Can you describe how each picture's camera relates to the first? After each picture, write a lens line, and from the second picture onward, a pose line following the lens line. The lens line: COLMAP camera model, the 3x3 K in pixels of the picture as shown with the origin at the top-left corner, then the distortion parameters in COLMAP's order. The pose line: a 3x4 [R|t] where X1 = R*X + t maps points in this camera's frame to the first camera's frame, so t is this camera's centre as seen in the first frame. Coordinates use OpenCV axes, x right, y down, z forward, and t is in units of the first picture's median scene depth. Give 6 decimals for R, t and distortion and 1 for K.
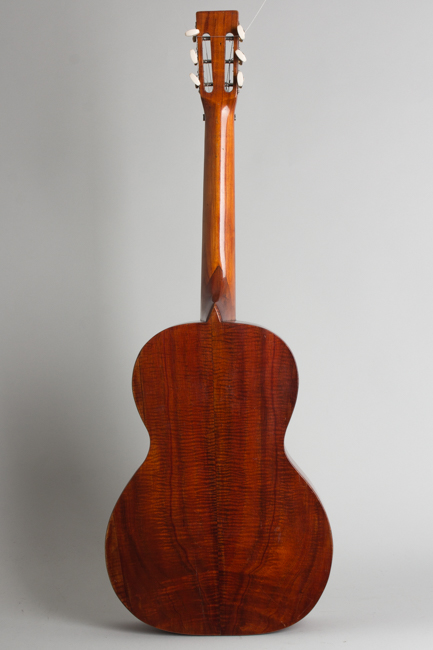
lens RADIAL K [[1203.2, 0, 210.1], [0, 1203.2, 344.2], [0, 0, 1]] dist [-0.102430, 0.000000]
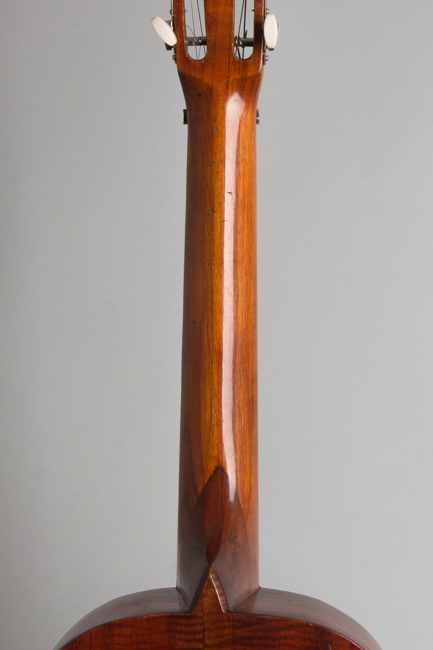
lens RADIAL K [[1667.2, 0, 216.7], [0, 1667.2, 325.0], [0, 0, 1]] dist [0.046400, 0.000000]
pose [[0.999955, 0.000540, 0.009502, 0.000406], [-0.000558, 0.999998, 0.001905, -0.119957], [-0.009501, -0.001911, 0.999953, 0.414331]]
